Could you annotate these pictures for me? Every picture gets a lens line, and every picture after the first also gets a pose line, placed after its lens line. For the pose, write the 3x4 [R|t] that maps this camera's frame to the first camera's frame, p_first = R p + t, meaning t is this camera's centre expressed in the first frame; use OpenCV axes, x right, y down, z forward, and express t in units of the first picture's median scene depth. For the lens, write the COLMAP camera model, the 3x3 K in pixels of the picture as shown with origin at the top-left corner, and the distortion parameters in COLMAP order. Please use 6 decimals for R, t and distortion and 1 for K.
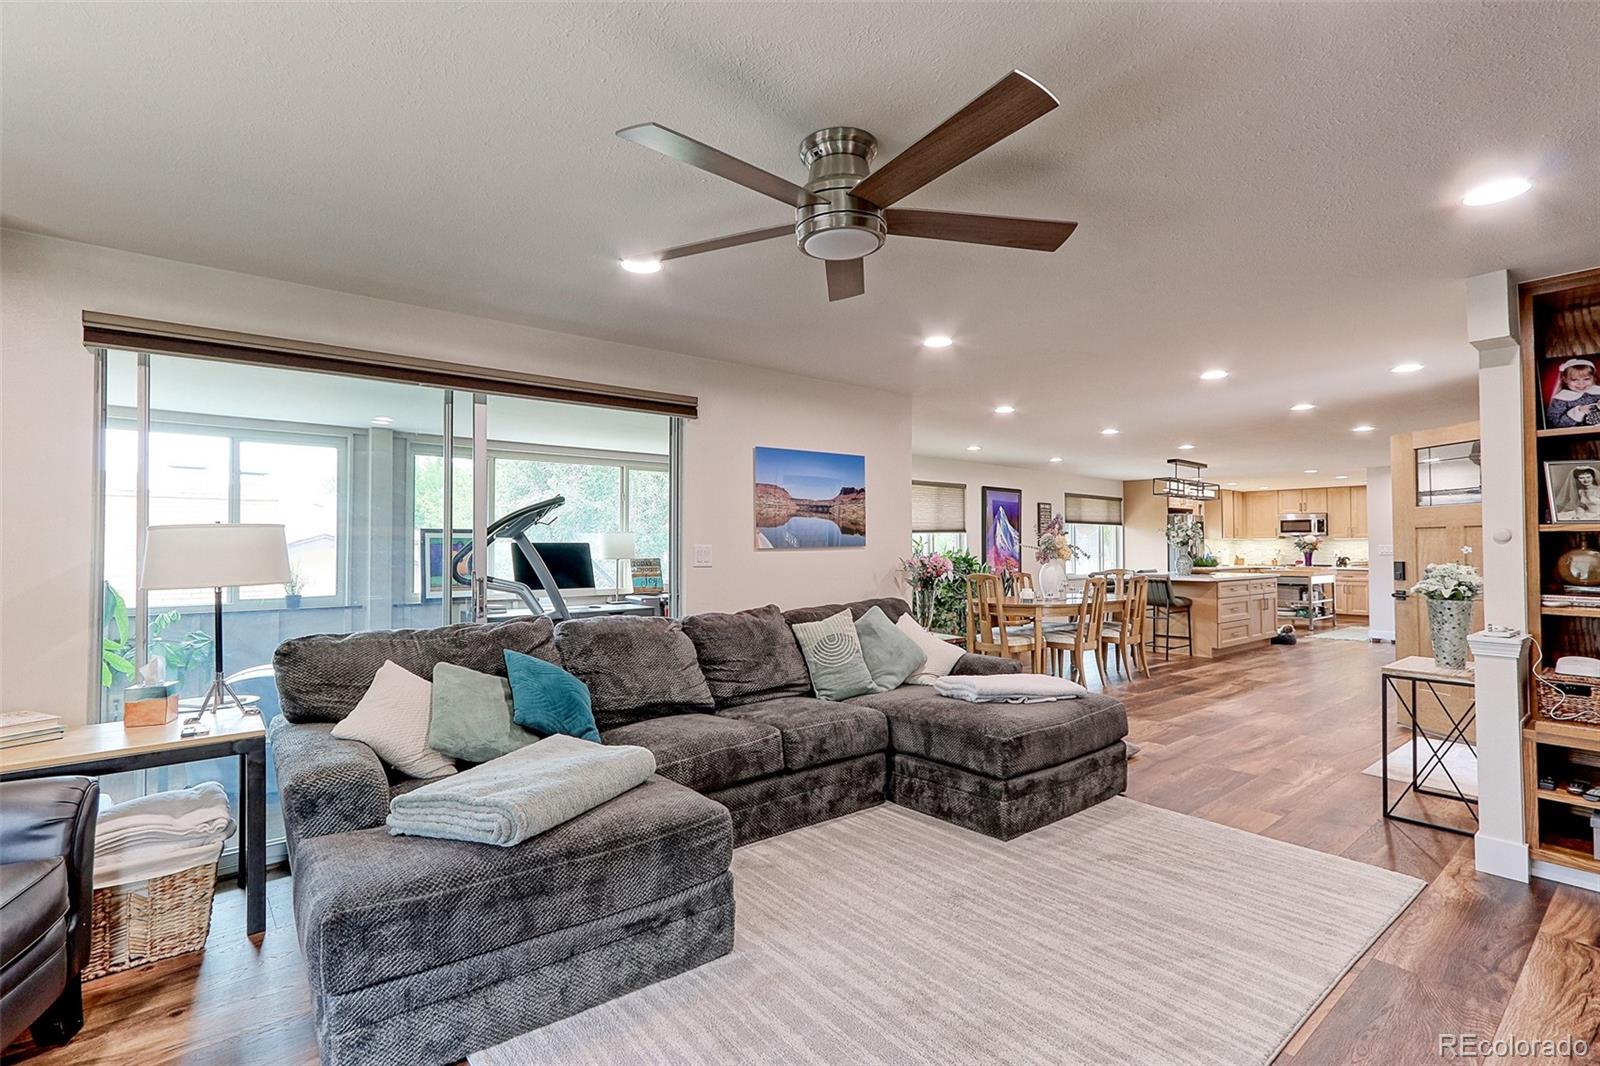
lens RADIAL K [[755.7, 0, 798.8], [0, 755.7, 526.1], [0, 0, 1]] dist [0.014334, -0.000392]
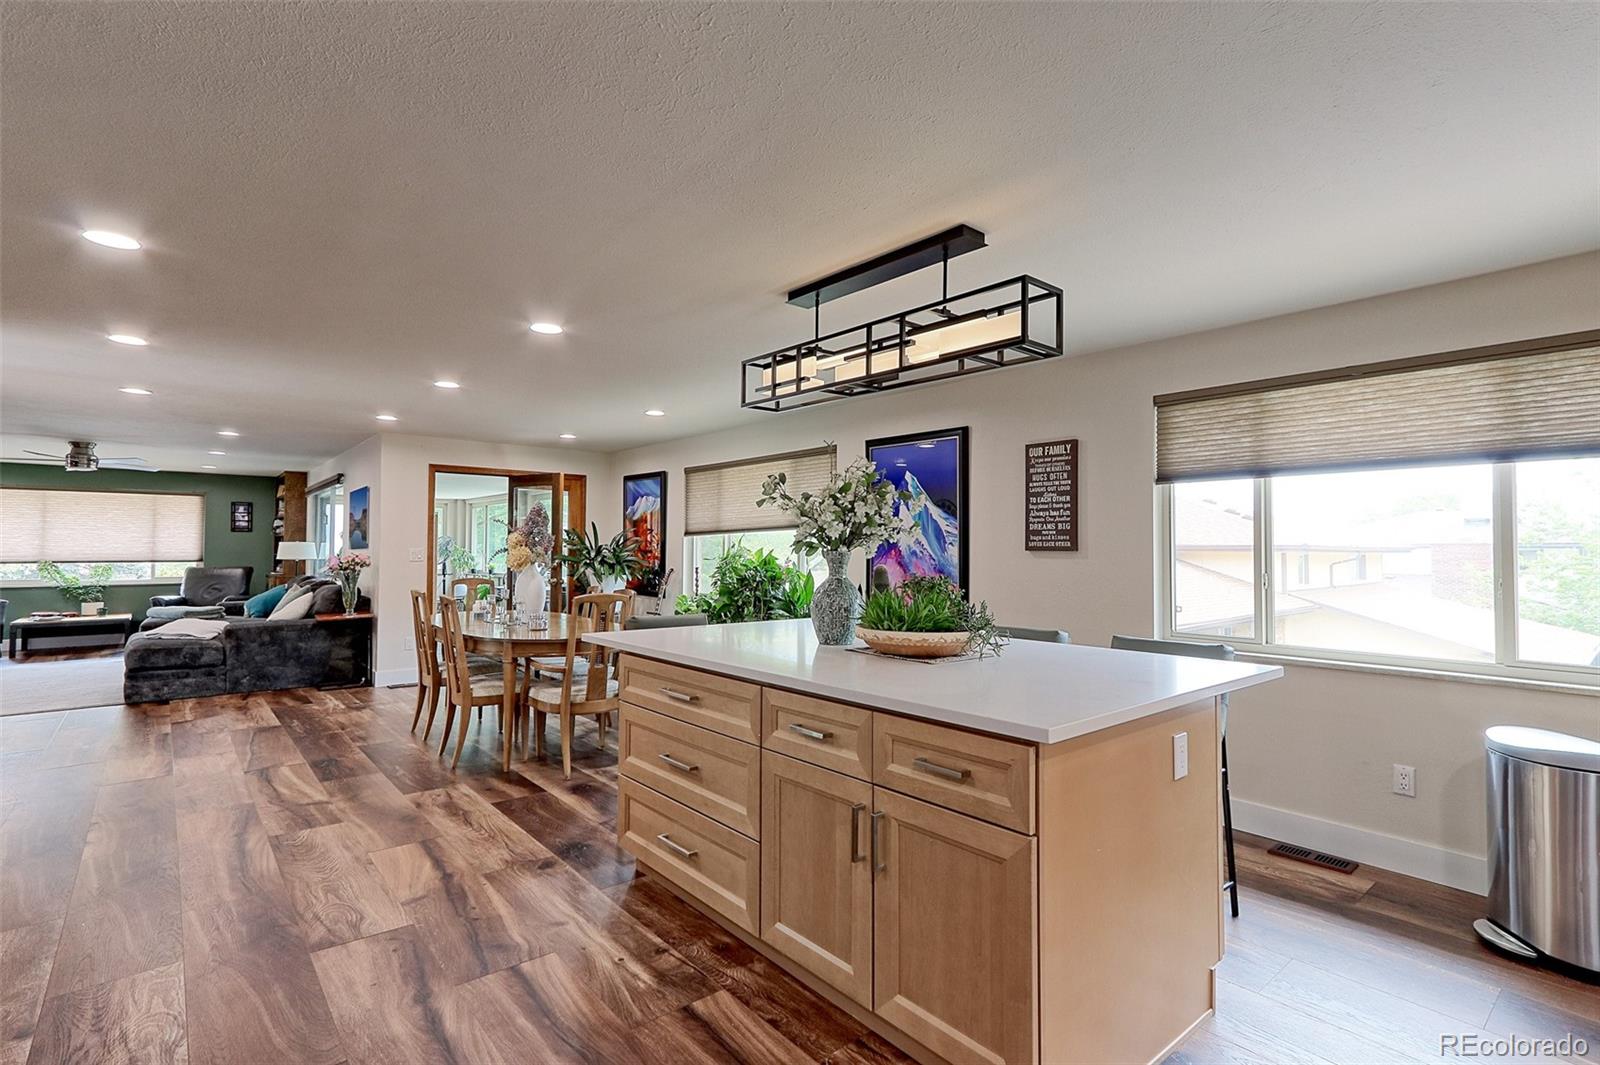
lens RADIAL K [[756.3, 0, 796.4], [0, 756.3, 530.7], [0, 0, 1]] dist [0.004890, 0.001902]
pose [[-0.009326, -0.025630, -0.999628, 0.753555], [0.022118, 0.999422, -0.025831, 0.024252], [0.999712, -0.022351, -0.008754, 0.907945]]
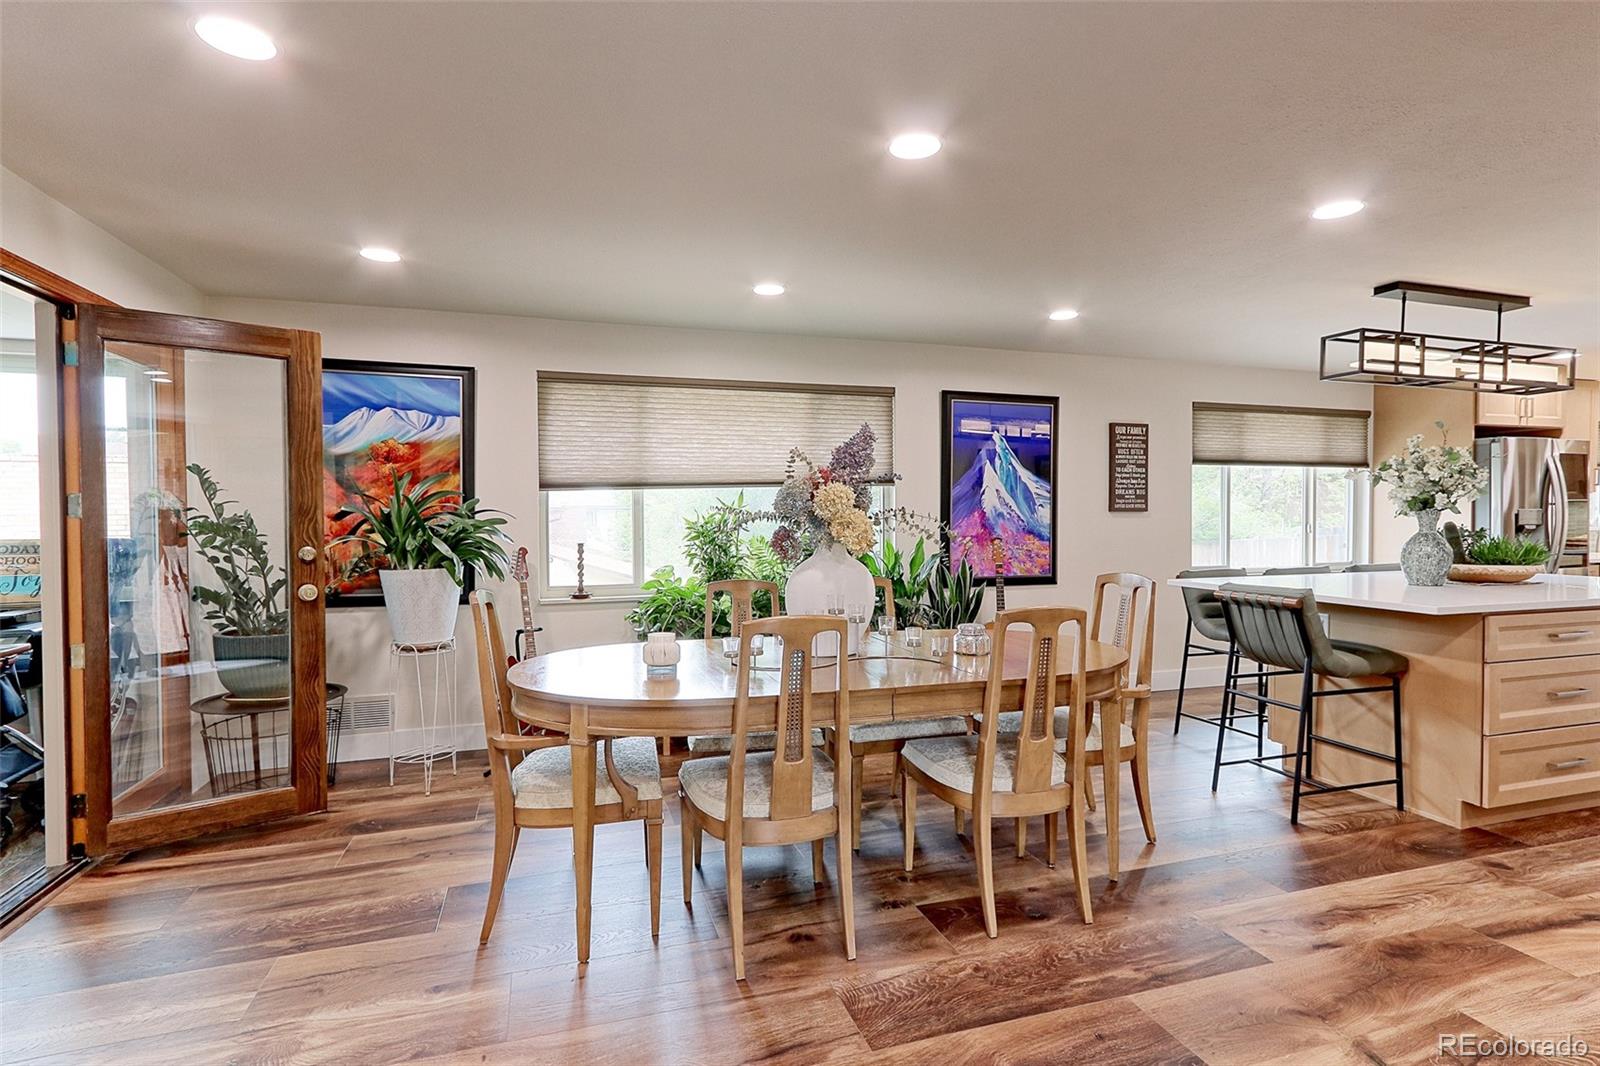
lens RADIAL K [[786.6, 0, 789.7], [0, 786.6, 528.7], [0, 0, 1]] dist [0.002144, 0.001372]
pose [[0.920813, 0.003966, -0.389984, 0.335497], [0.014358, 0.998926, 0.044062, 0.012491], [0.389740, -0.046172, 0.919767, 0.462109]]
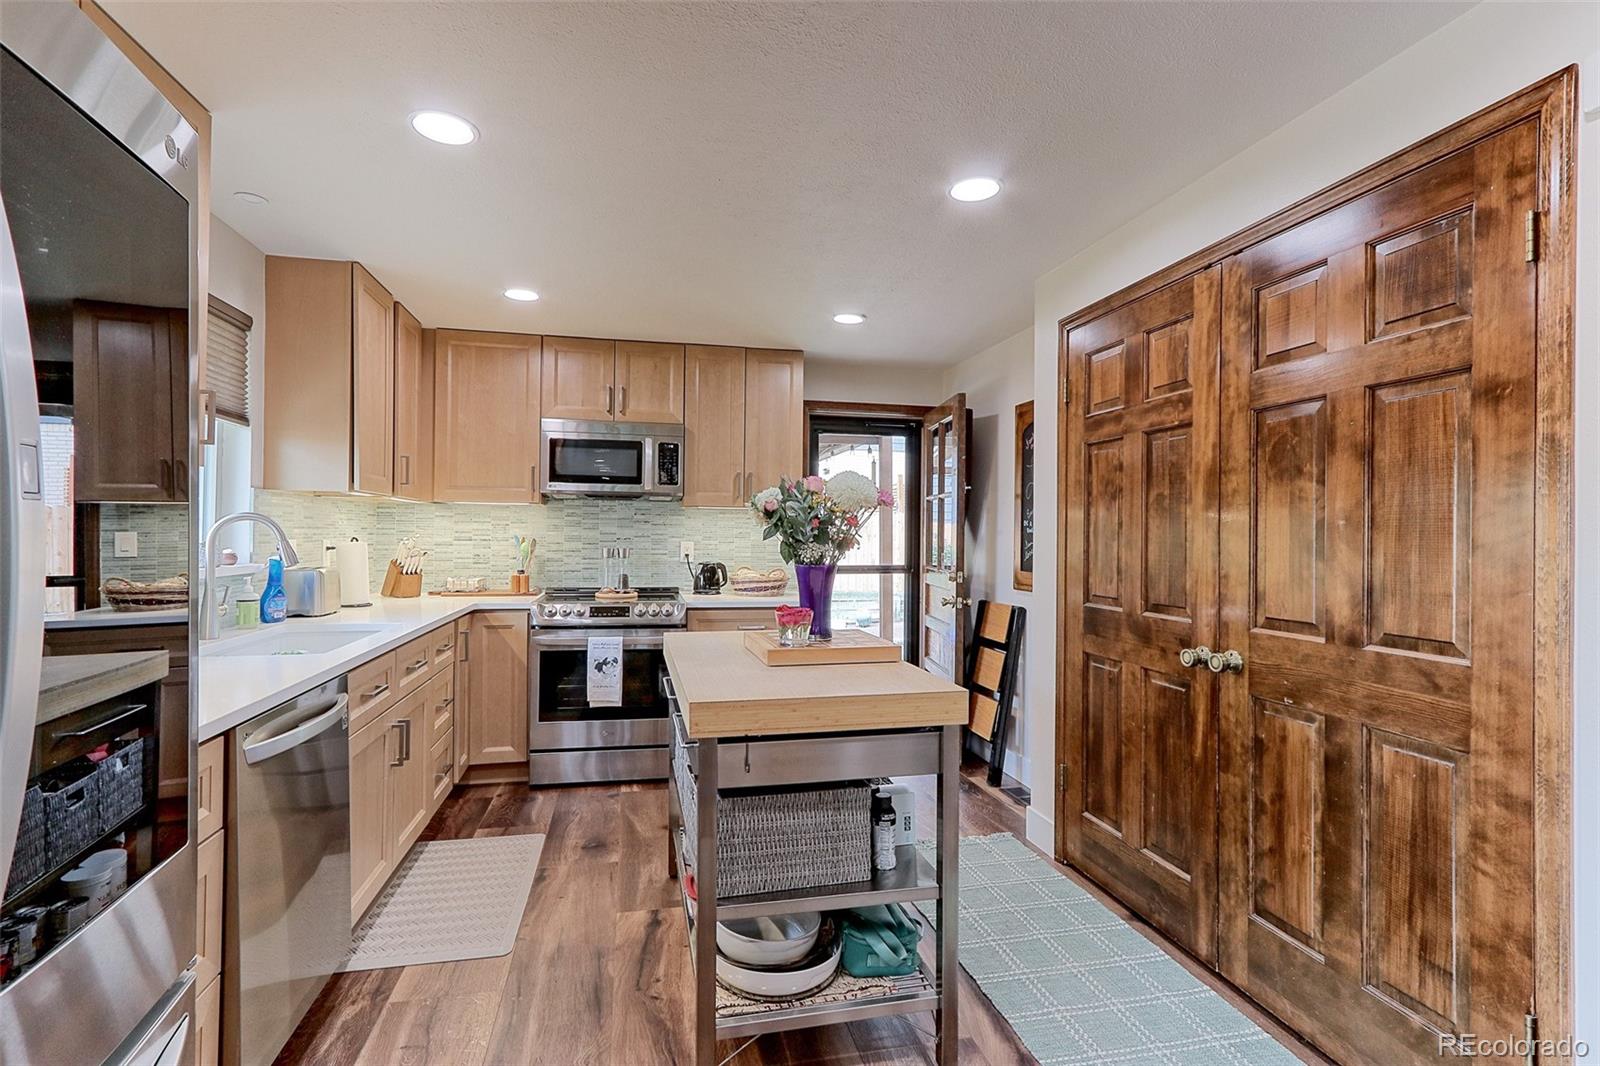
lens RADIAL K [[756.3, 0, 796.4], [0, 756.3, 531.2], [0, 0, 1]] dist [0.004890, 0.001902]
pose [[0.475243, 0.009482, 0.879803, 0.585715], [-0.035059, 0.999352, 0.008167, 0.030226], [-0.879156, -0.034727, 0.475268, 1.073083]]
